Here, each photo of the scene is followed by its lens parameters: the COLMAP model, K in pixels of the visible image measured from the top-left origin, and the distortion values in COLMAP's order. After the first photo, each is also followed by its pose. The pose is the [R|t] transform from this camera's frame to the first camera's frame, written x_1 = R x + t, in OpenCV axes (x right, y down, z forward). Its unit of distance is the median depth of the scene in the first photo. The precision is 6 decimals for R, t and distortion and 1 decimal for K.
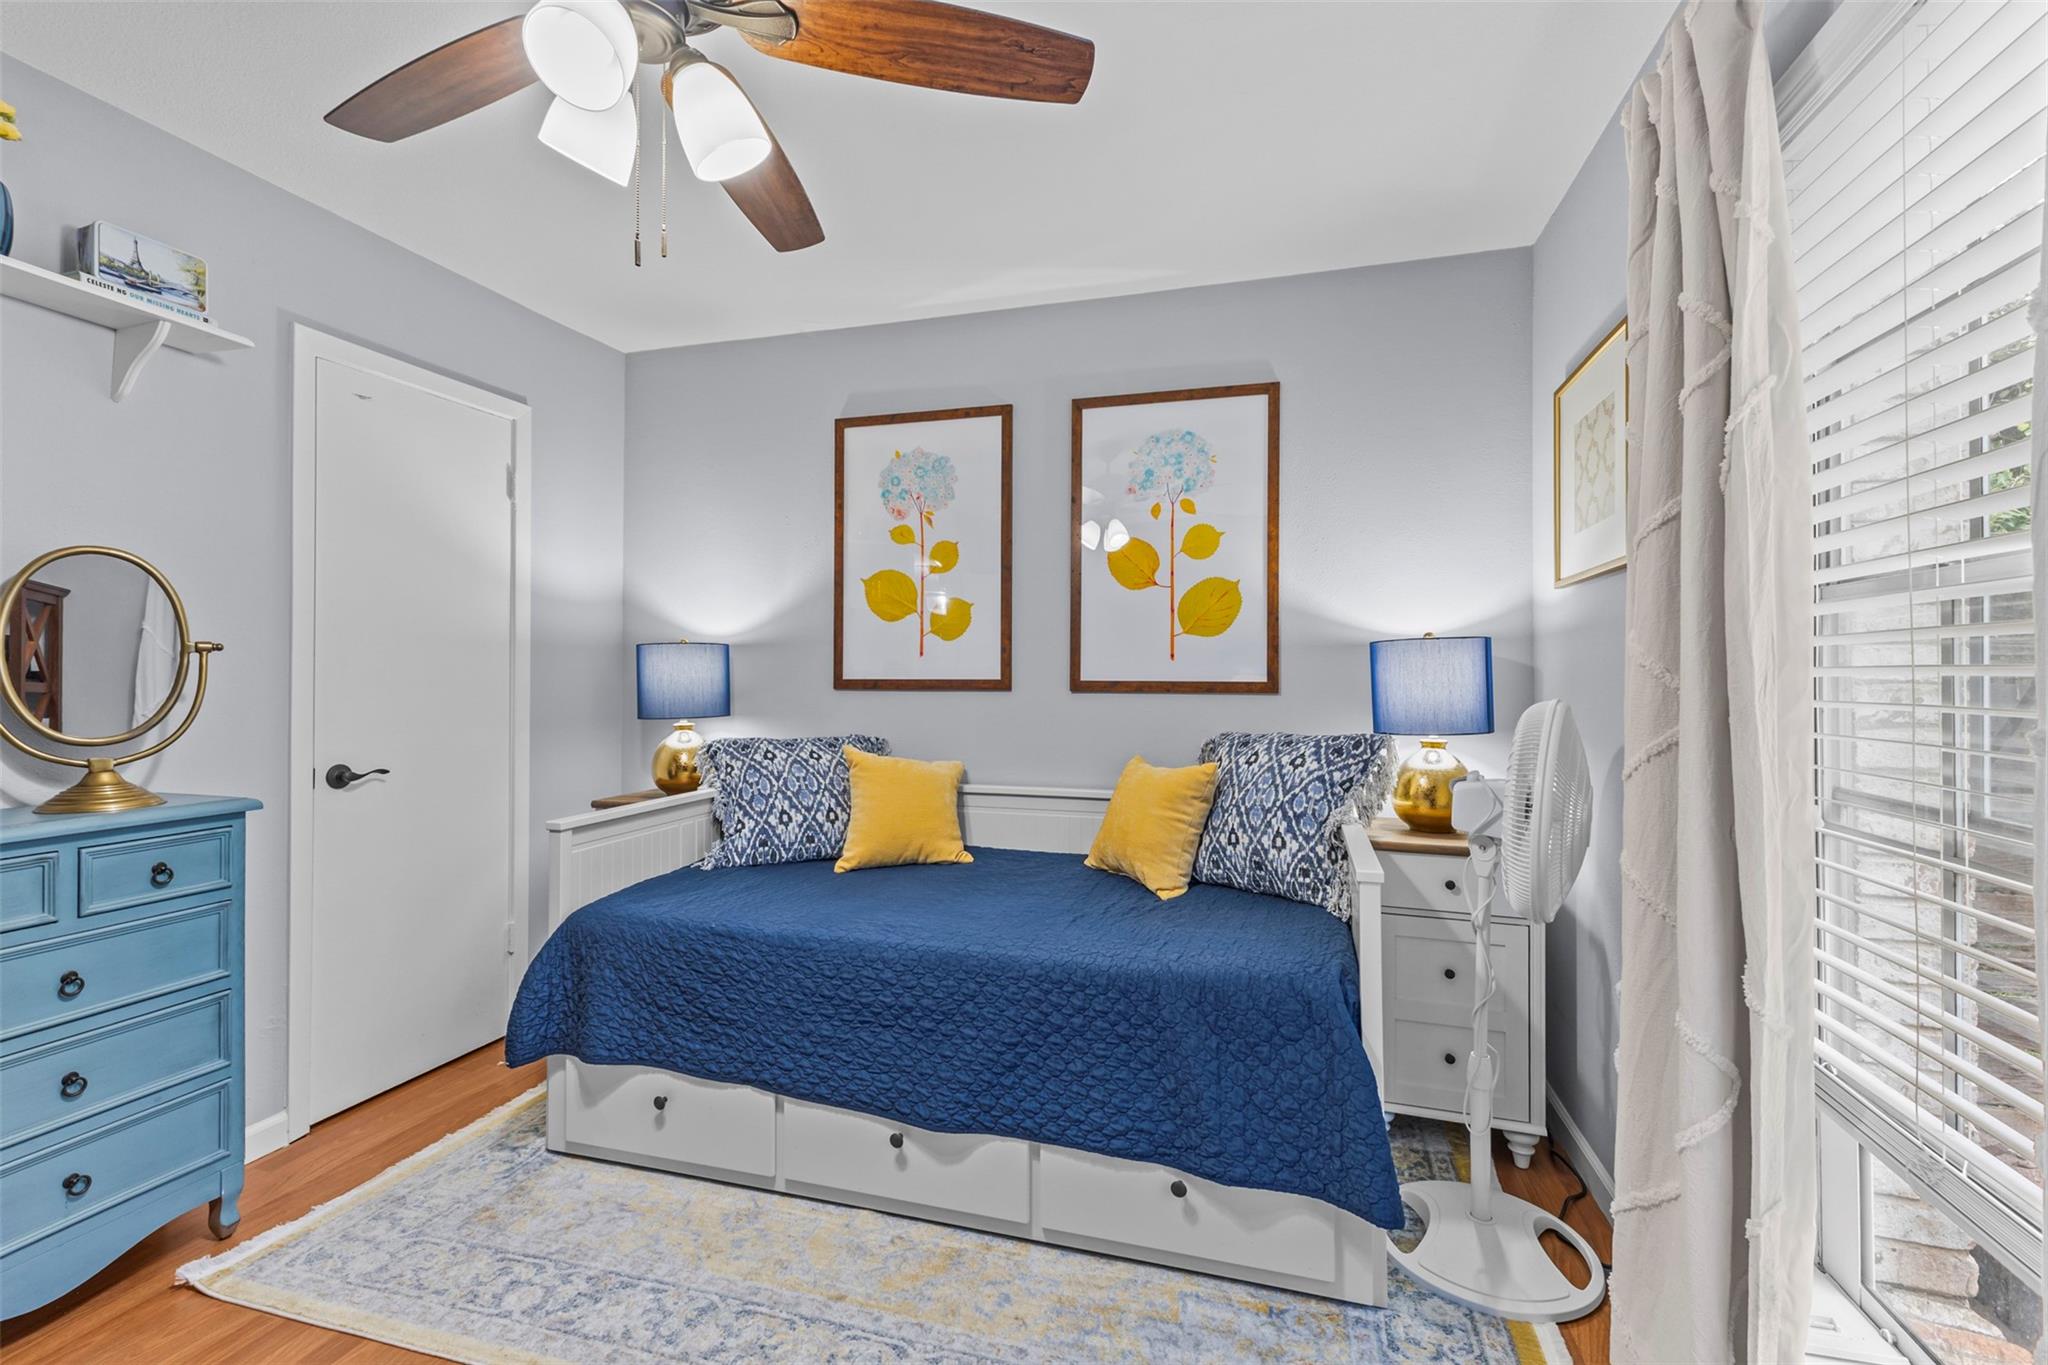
lens RADIAL K [[885.7, 0, 1025.8], [0, 885.7, 670.5], [0, 0, 1]] dist [0.001116, 0.000605]
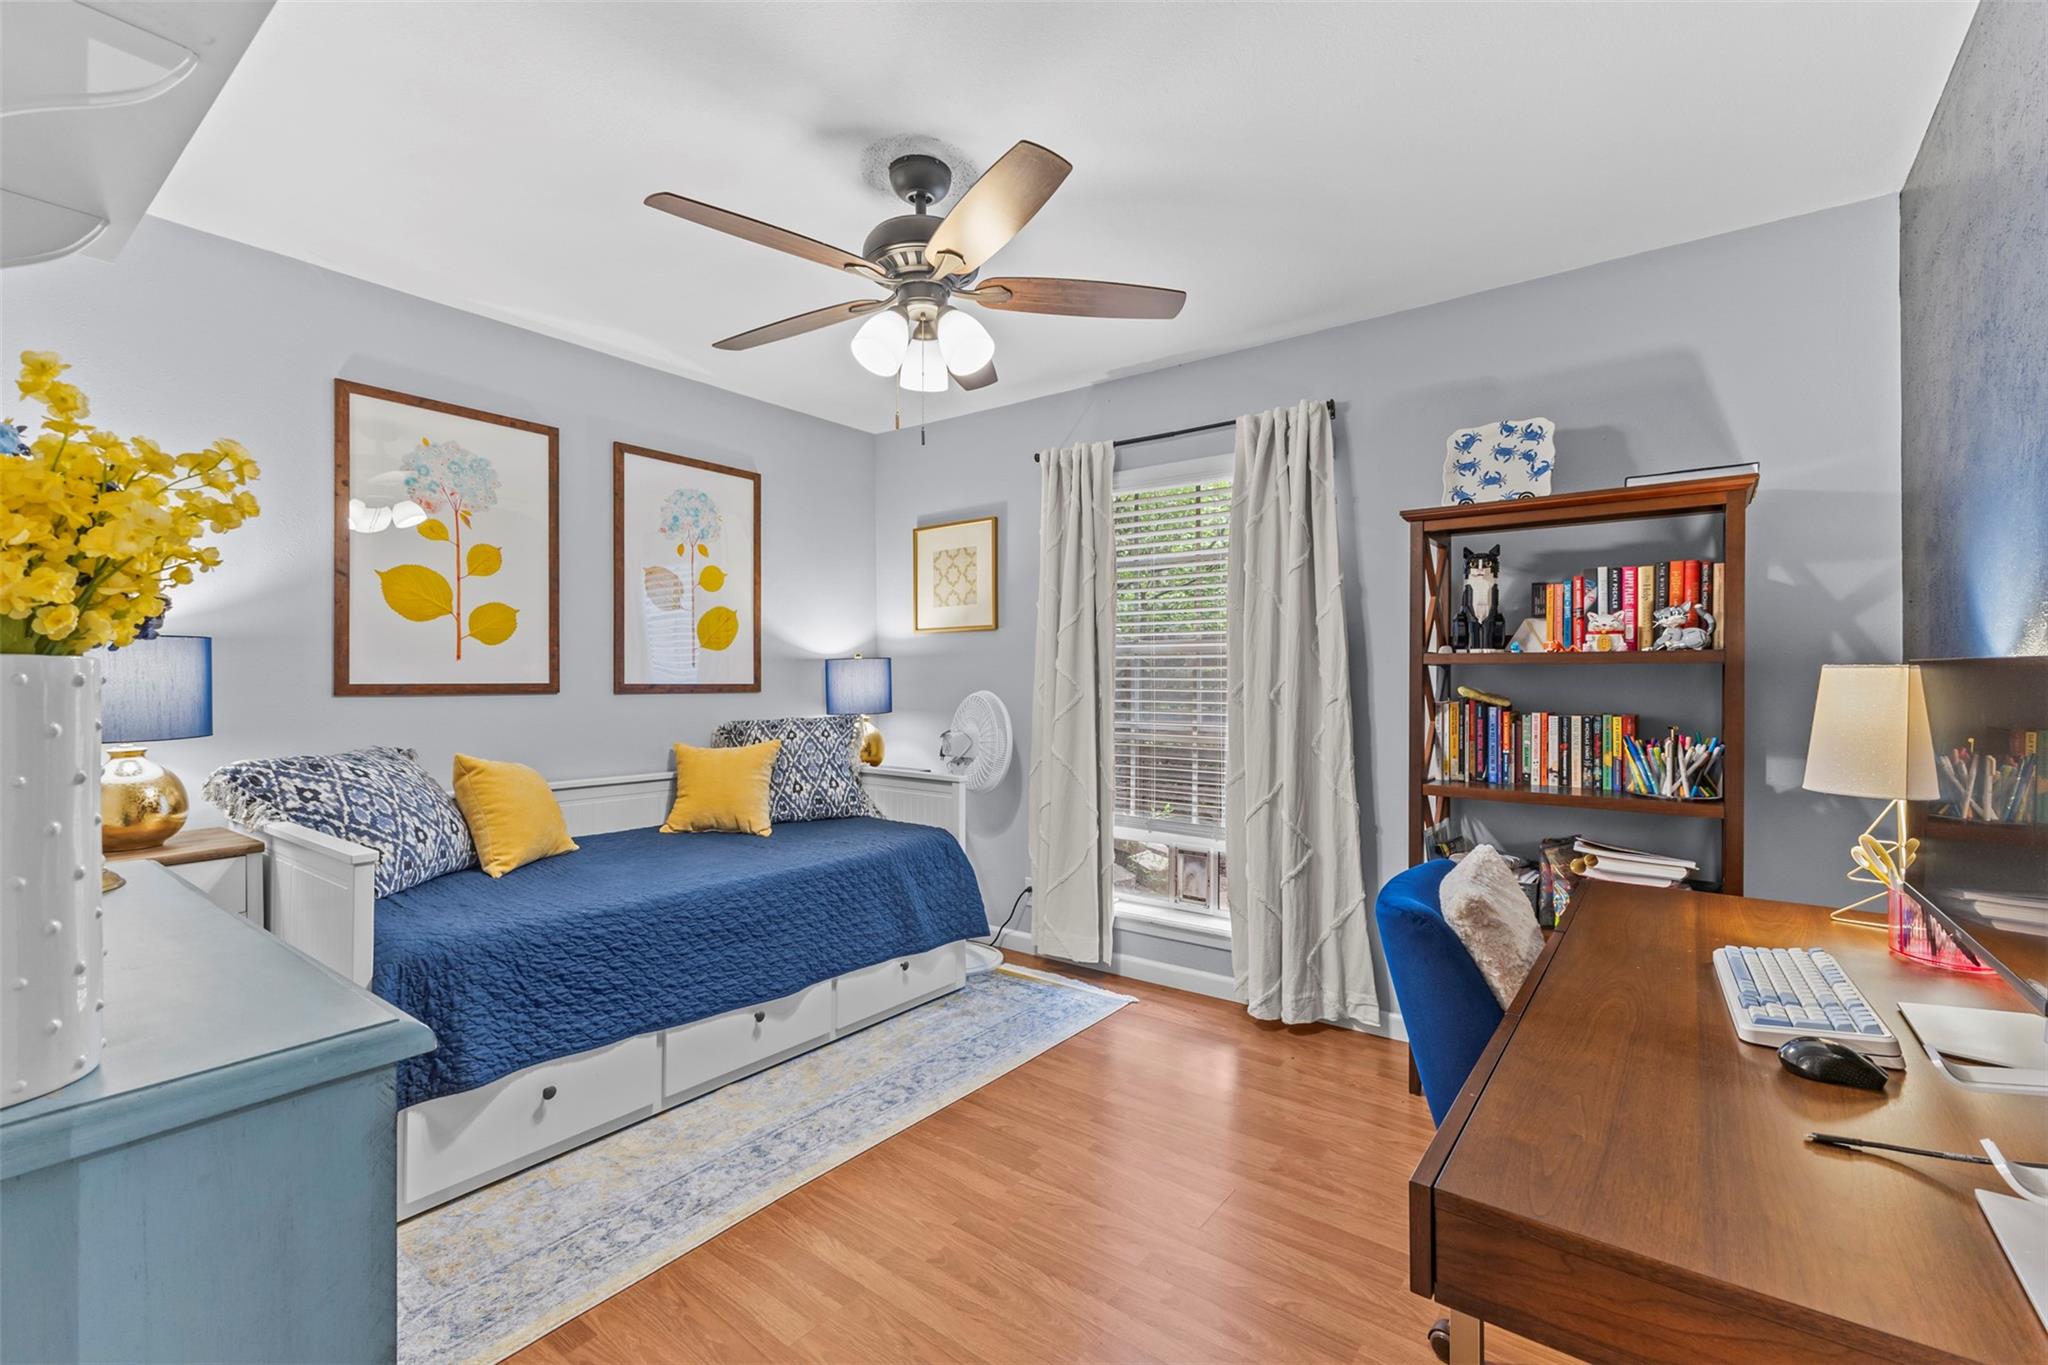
lens RADIAL K [[885.7, 0, 1025.5], [0, 885.7, 683.1], [0, 0, 1]] dist [0.001116, 0.000605]
pose [[0.361086, -0.007056, 0.932506, -0.894977], [-0.013982, 0.999818, 0.012979, -0.013023], [-0.932428, -0.017725, 0.360922, 0.079552]]
